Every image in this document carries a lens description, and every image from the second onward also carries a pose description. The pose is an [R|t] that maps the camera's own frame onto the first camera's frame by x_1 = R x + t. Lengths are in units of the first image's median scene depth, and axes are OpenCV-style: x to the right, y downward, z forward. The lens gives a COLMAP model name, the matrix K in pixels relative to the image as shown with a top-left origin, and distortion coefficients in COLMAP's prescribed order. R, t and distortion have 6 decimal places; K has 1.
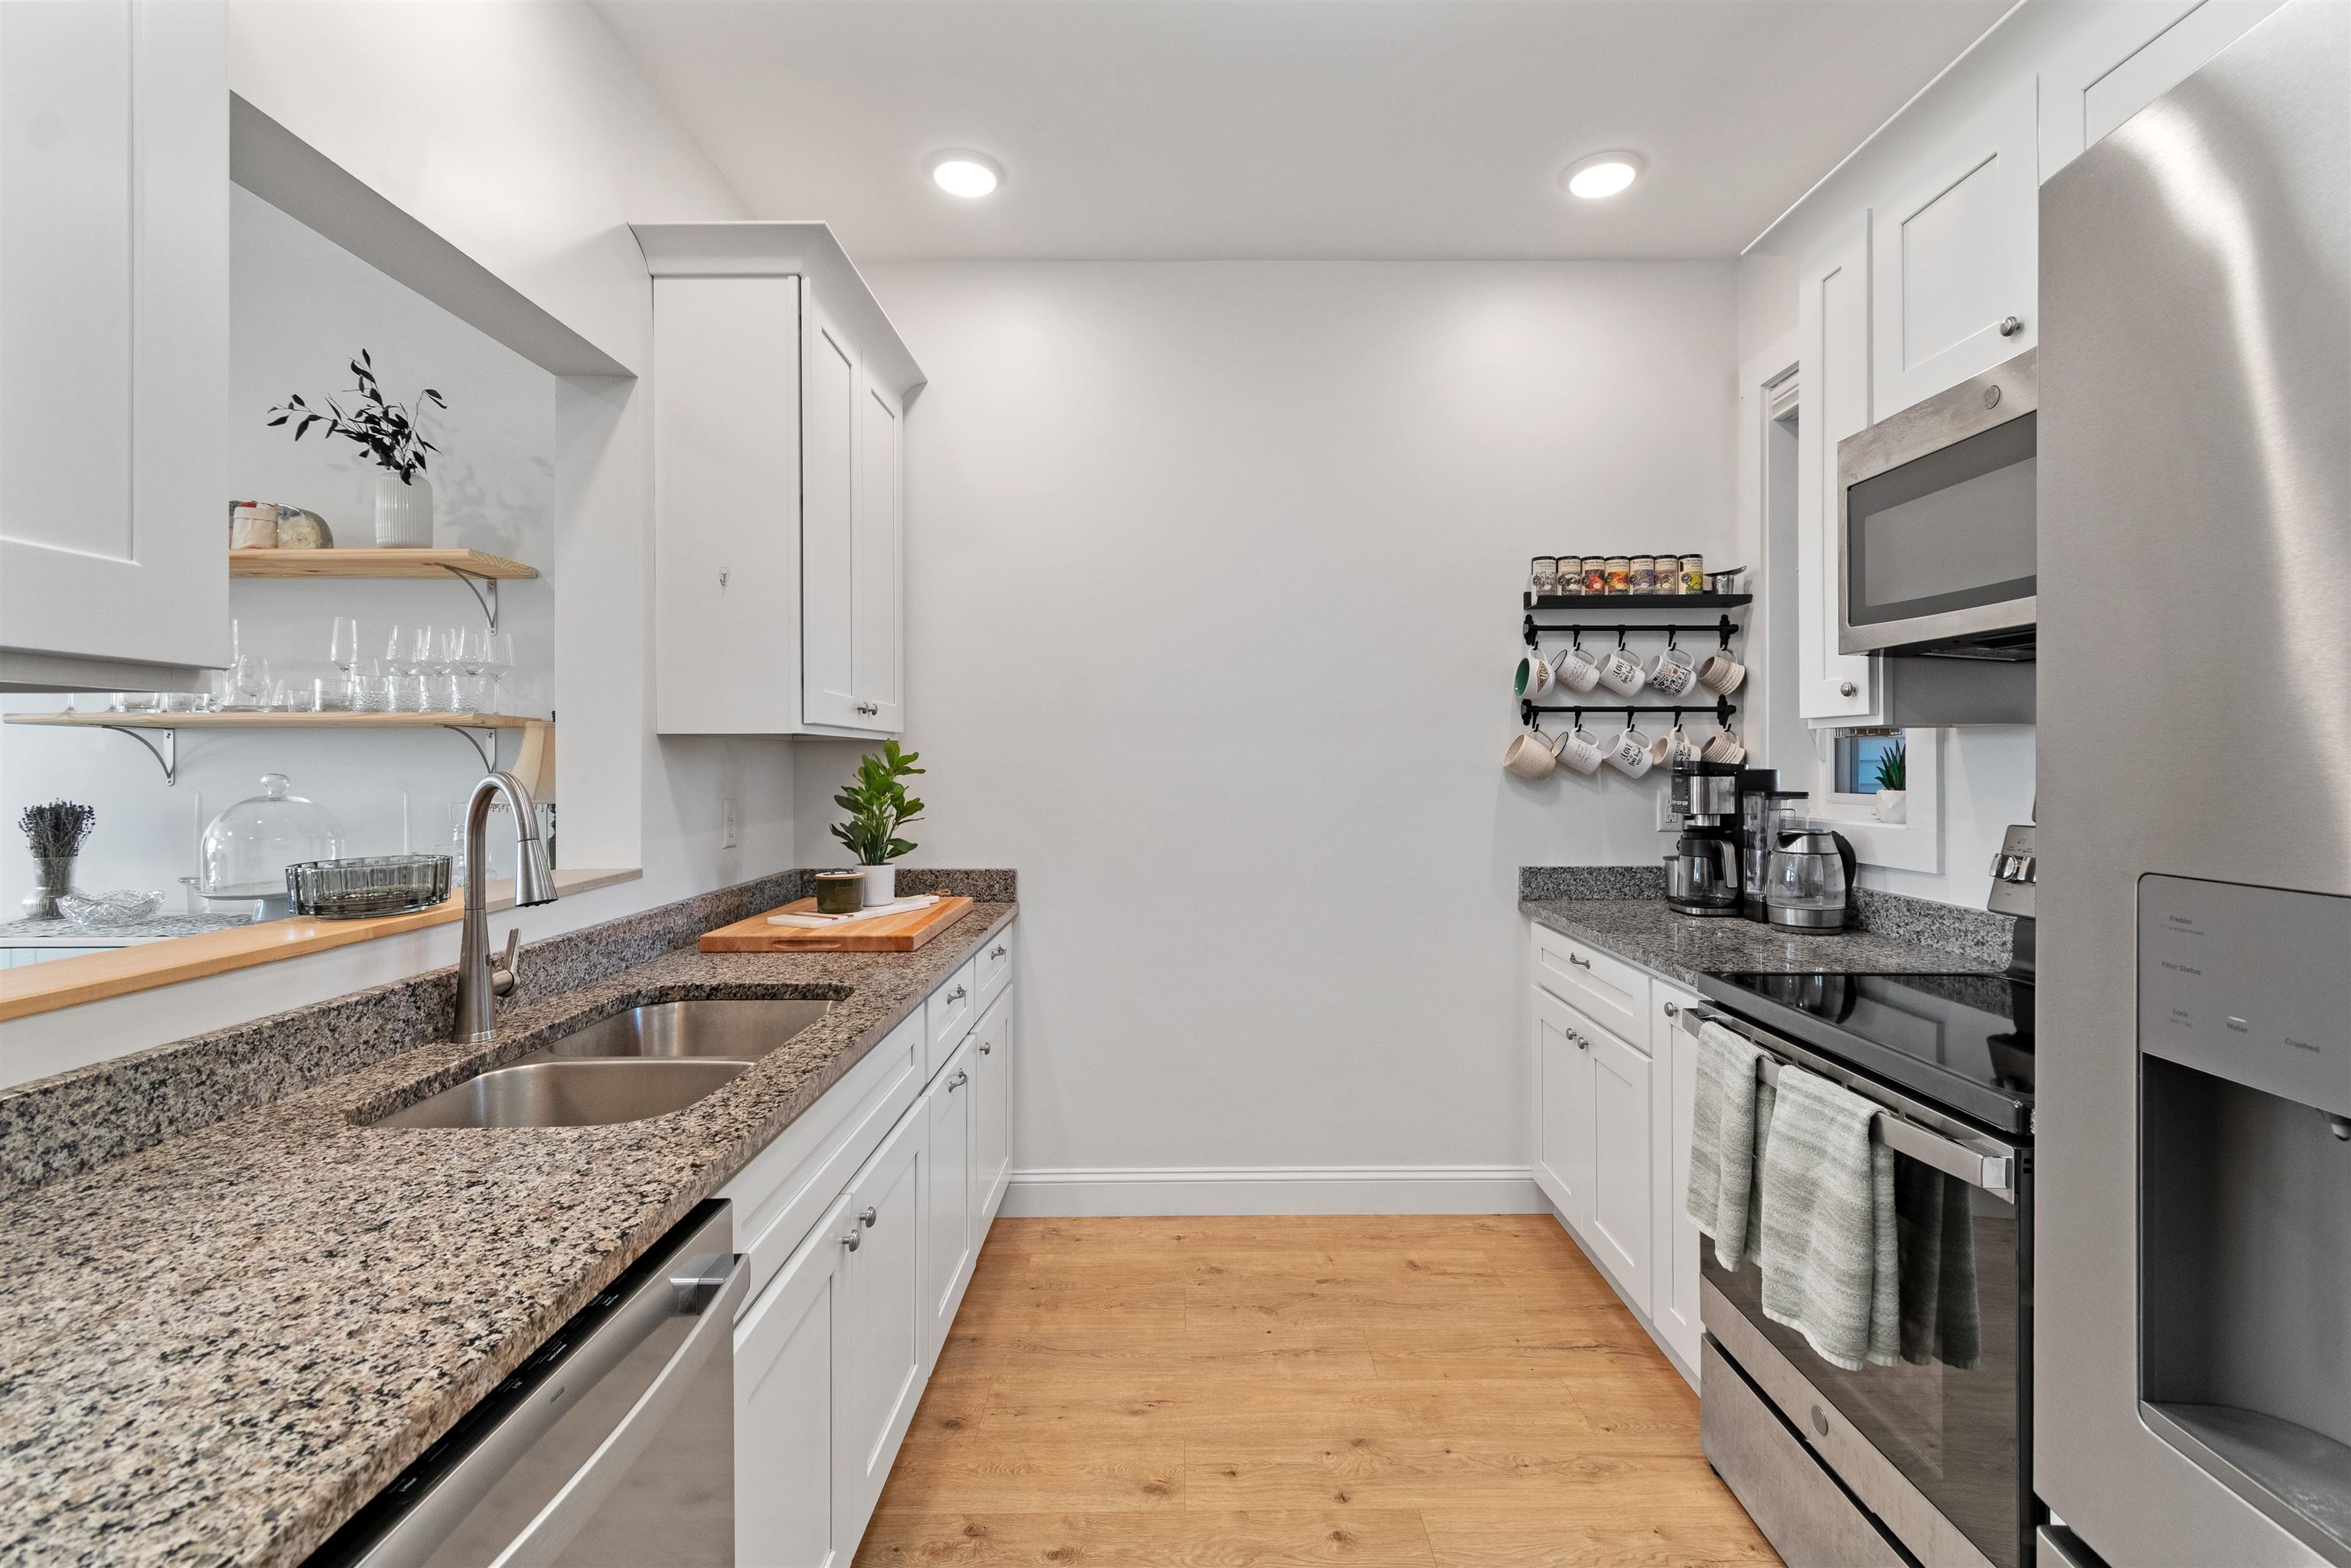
lens RADIAL K [[1031.1, 0, 1181.4], [0, 1031.1, 757.8], [0, 0, 1]] dist [0.006006, -0.003747]
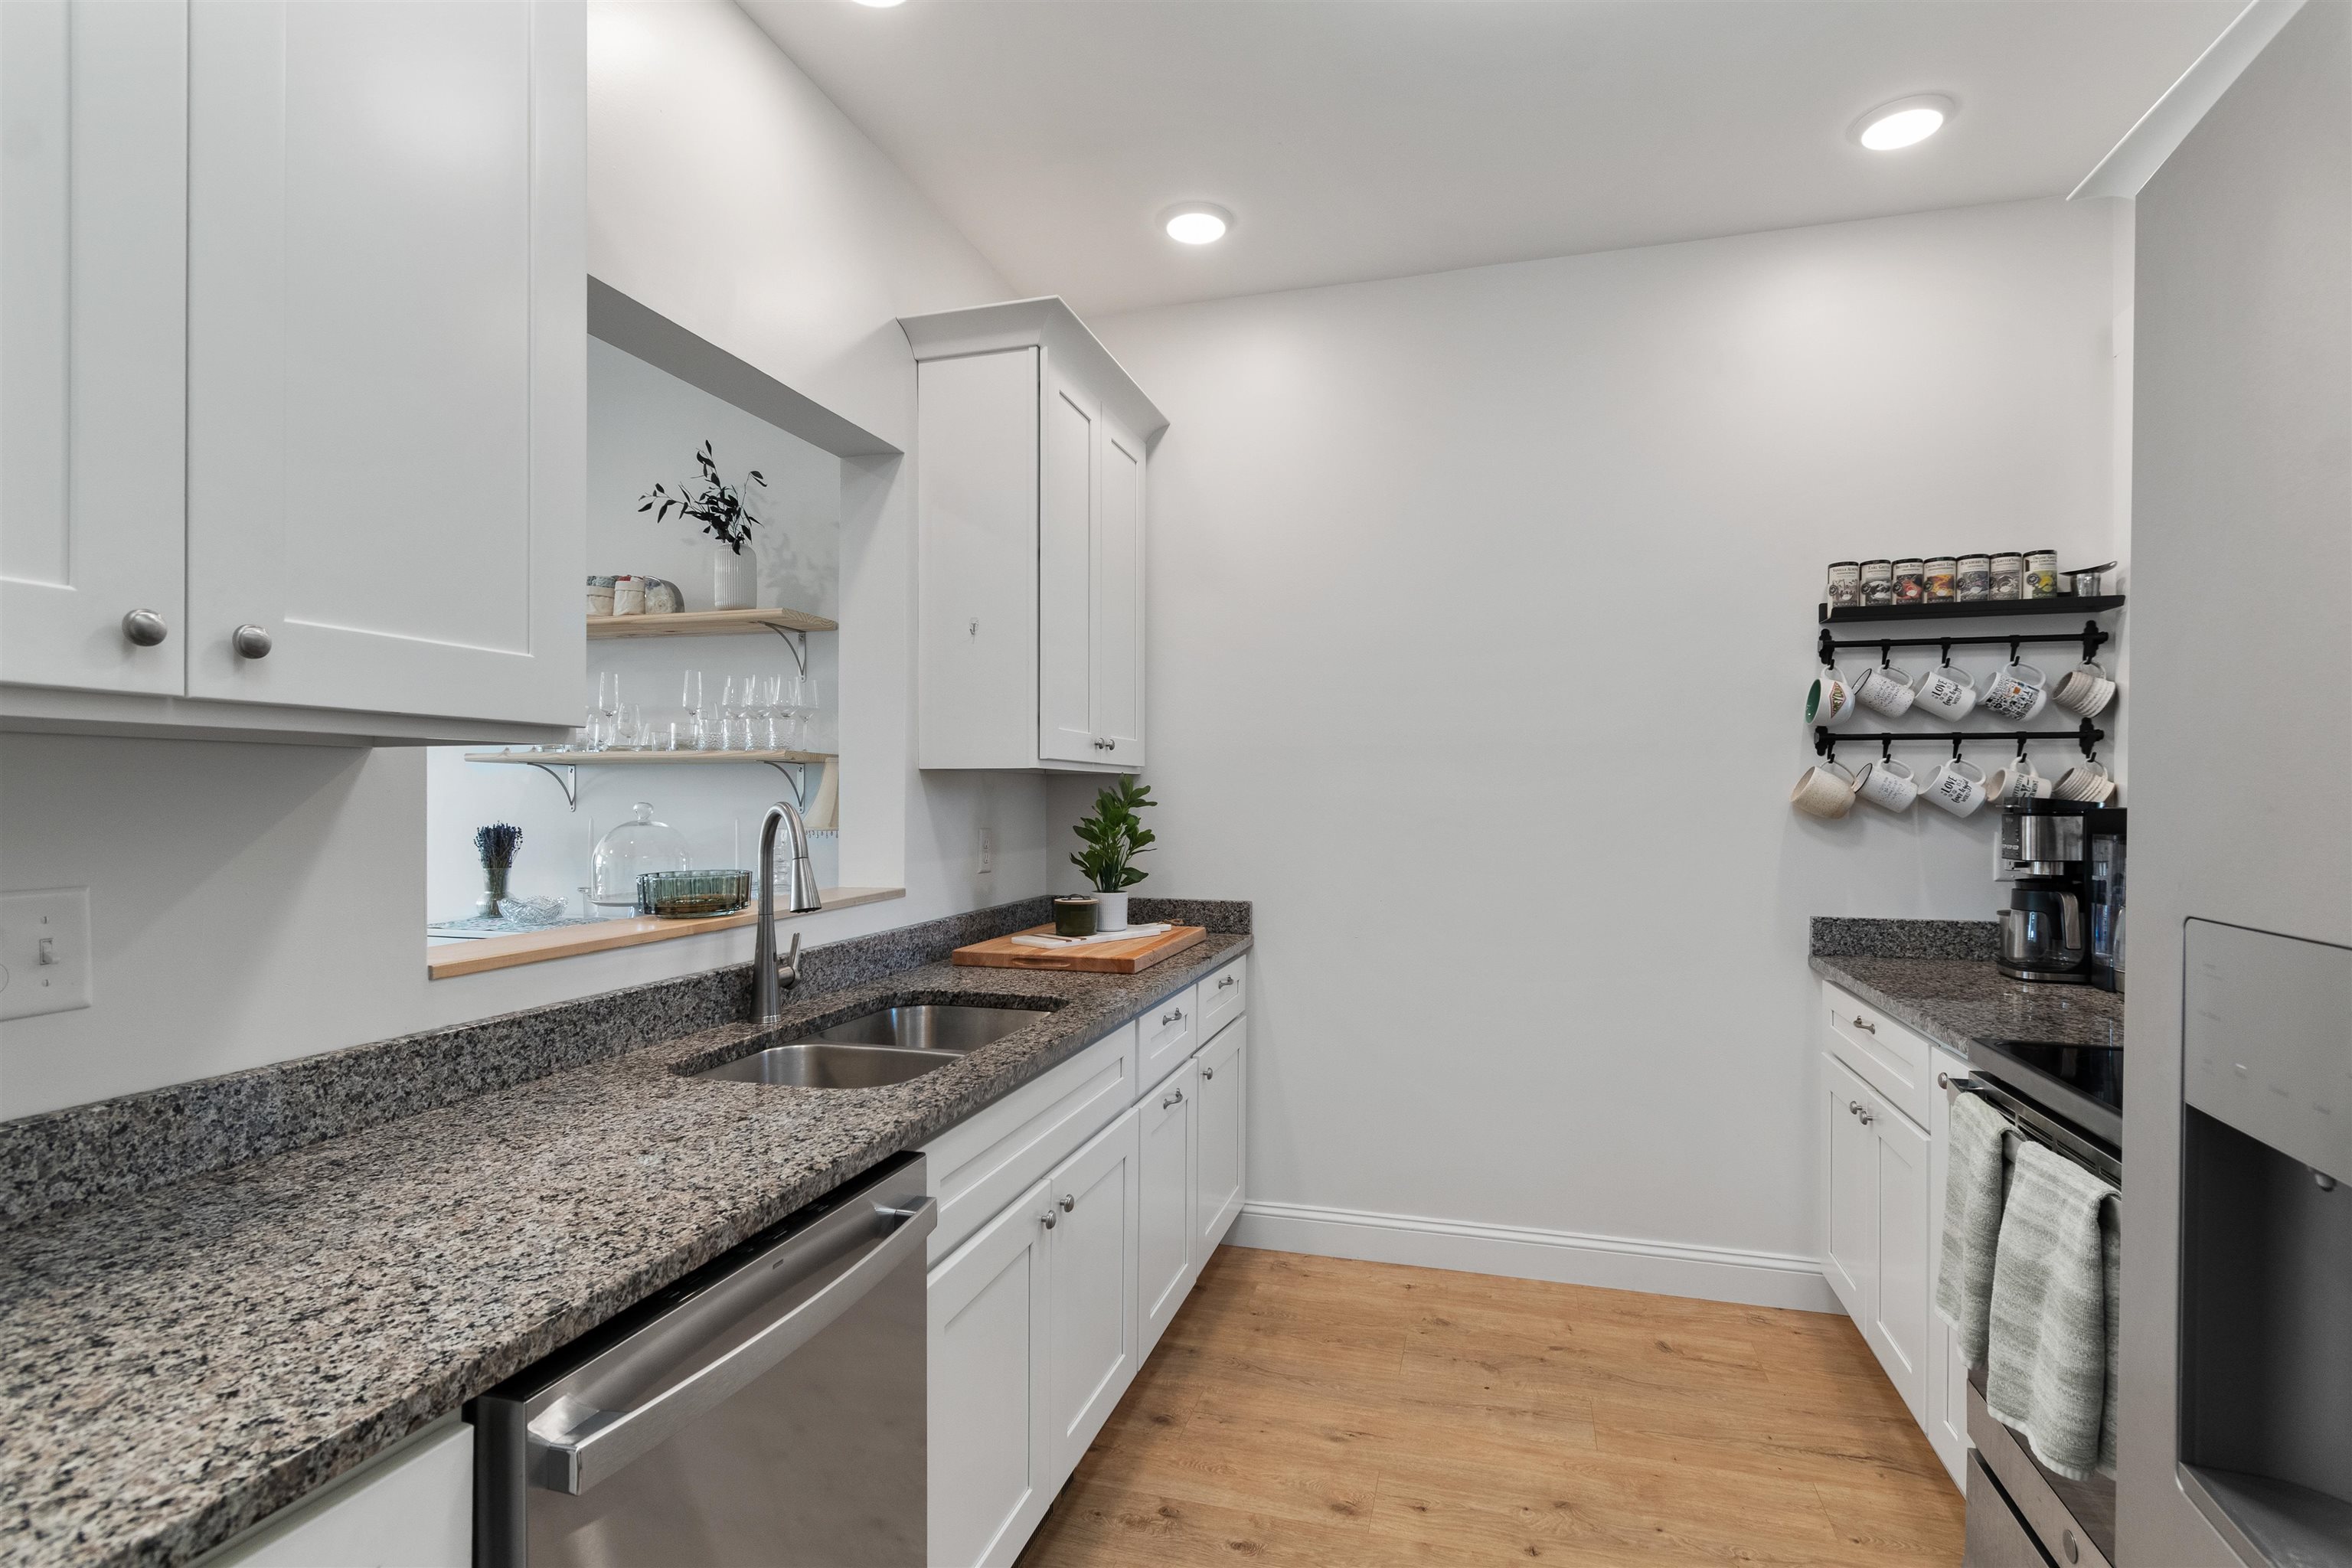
lens RADIAL K [[1120.7, 0, 1181.5], [0, 1120.7, 790.5], [0, 0, 1]] dist [0.008216, -0.007708]
pose [[0.959726, 0.003068, -0.280921, 0.102329], [-0.002990, 0.999995, 0.000706, -0.001339], [0.280922, 0.000162, 0.959731, -0.084921]]
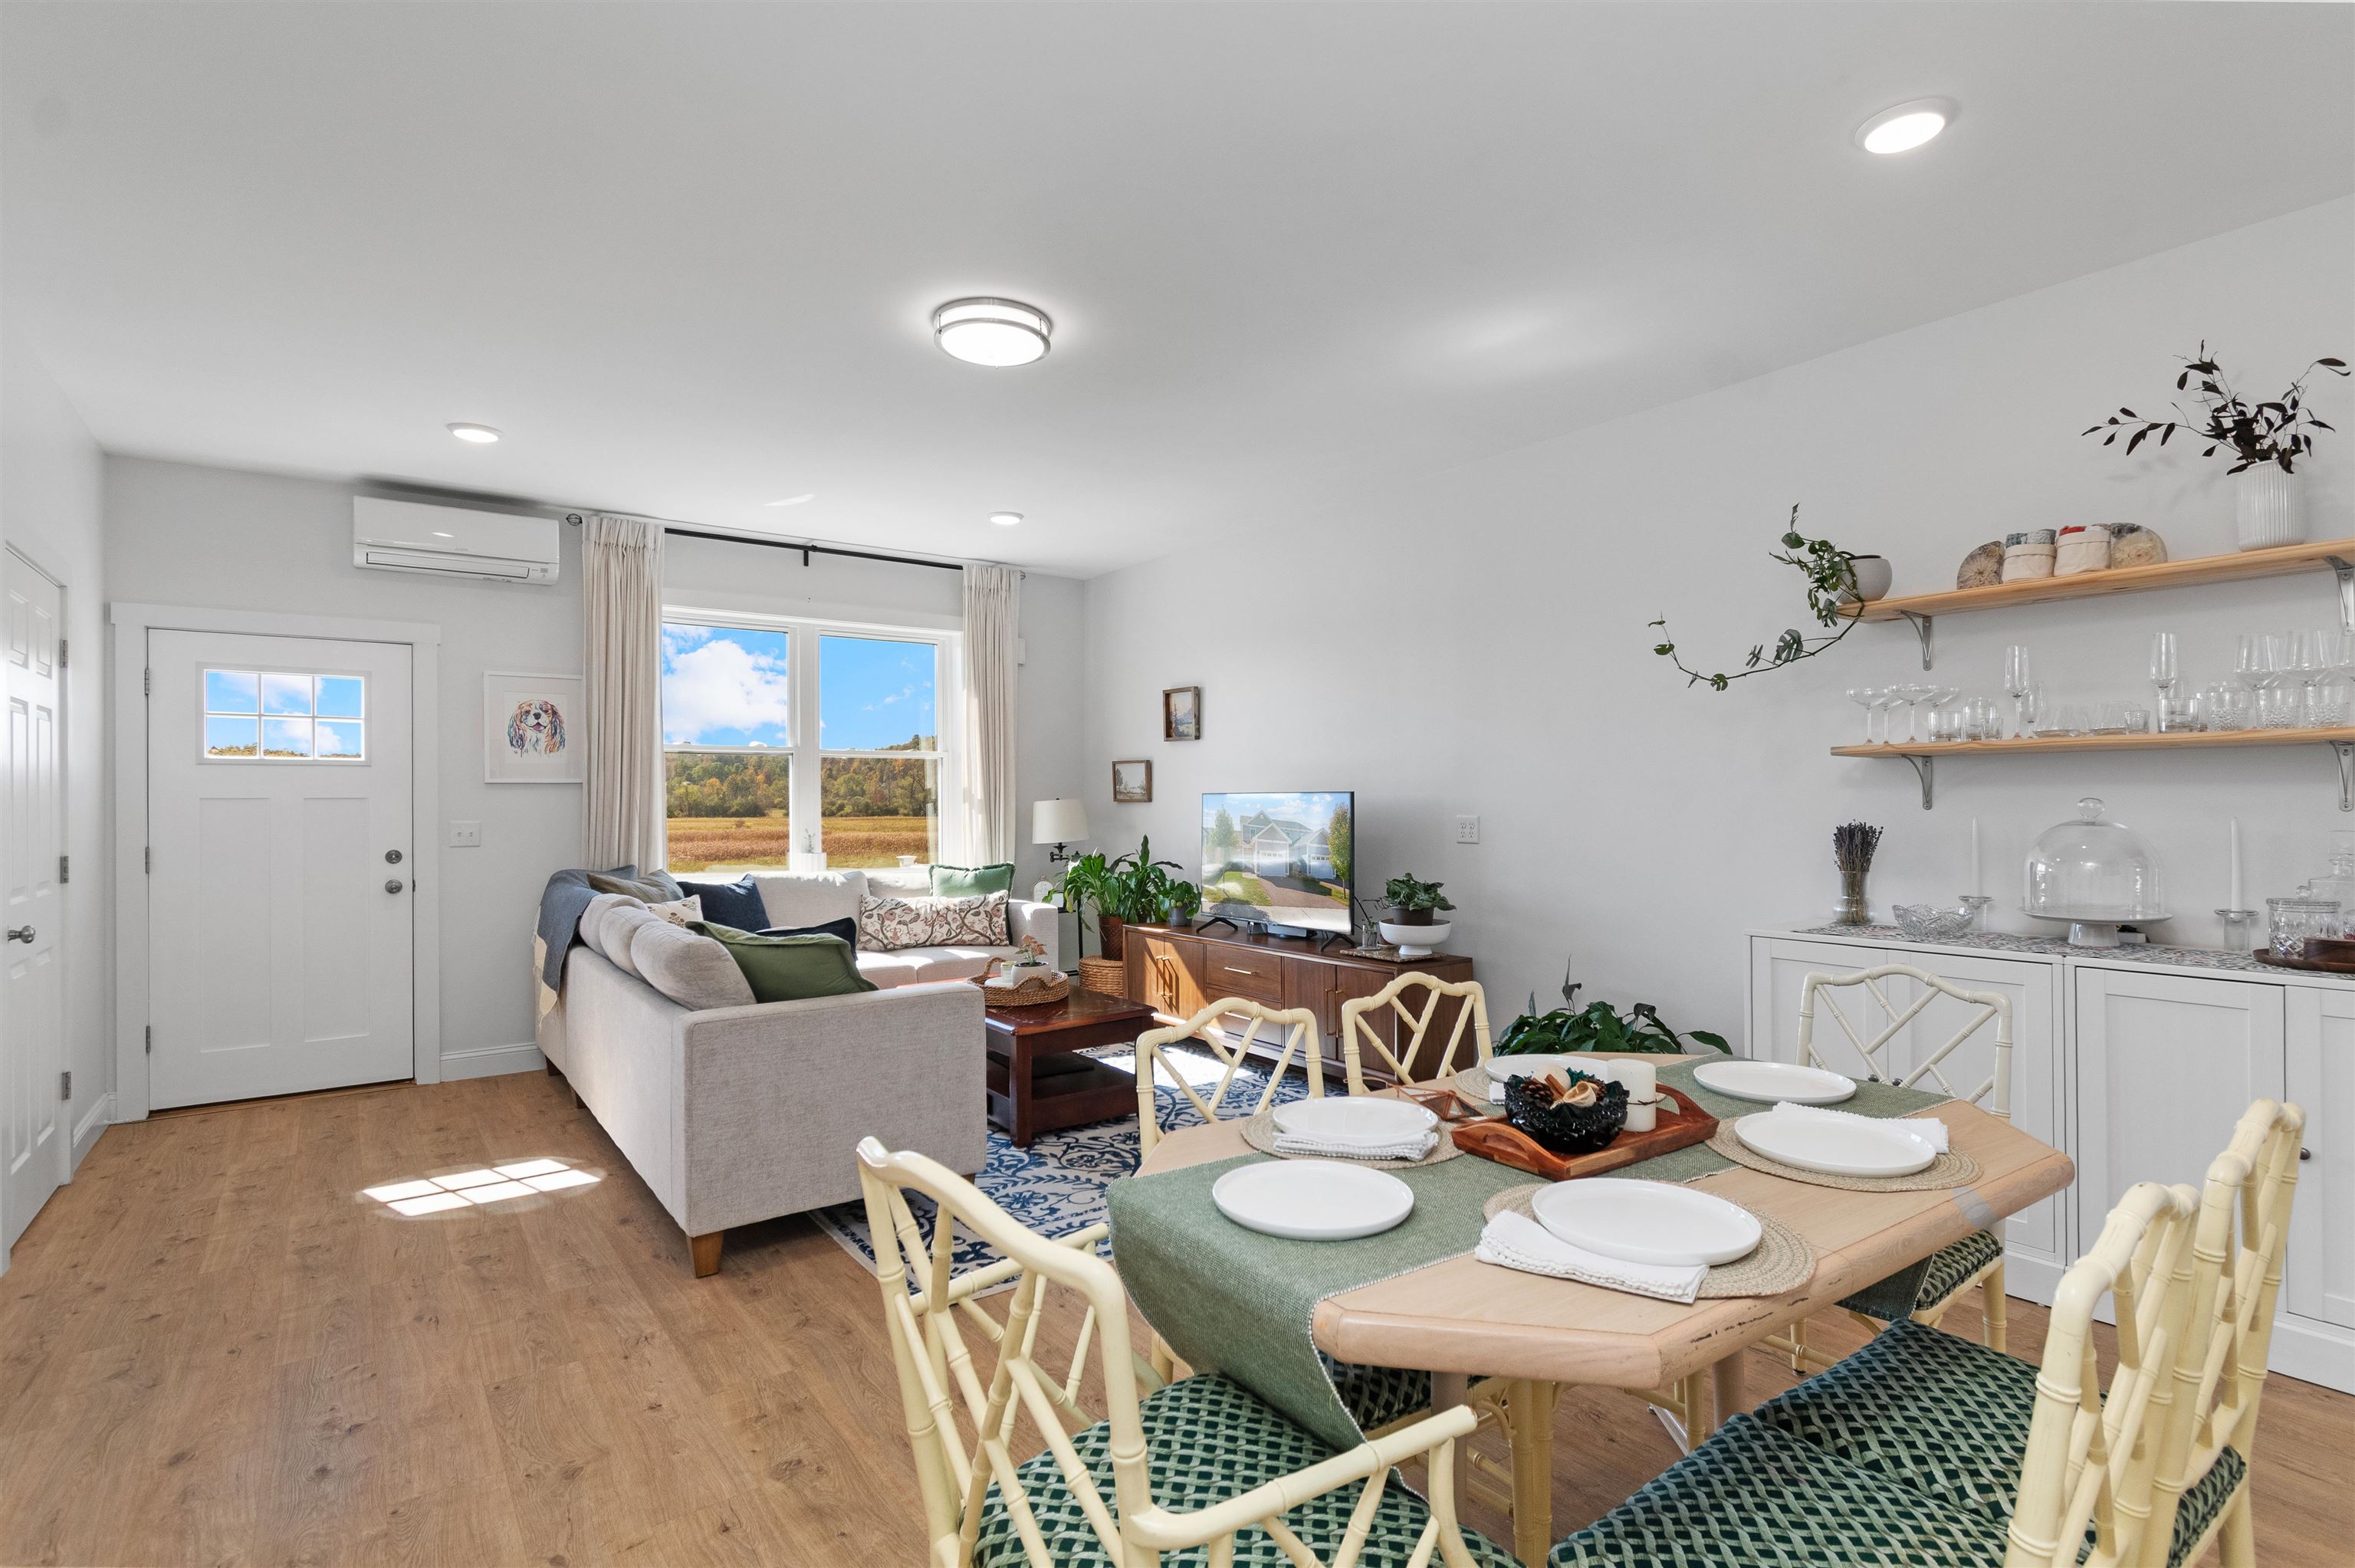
lens RADIAL K [[1122.0, 0, 1183.1], [0, 1122.0, 790.6], [0, 0, 1]] dist [0.008216, -0.007708]
pose [[0.591895, -0.009008, -0.805965, -0.636718], [0.008118, 0.999953, -0.005214, 0.008666], [0.805974, -0.003456, 0.591941, -0.407367]]
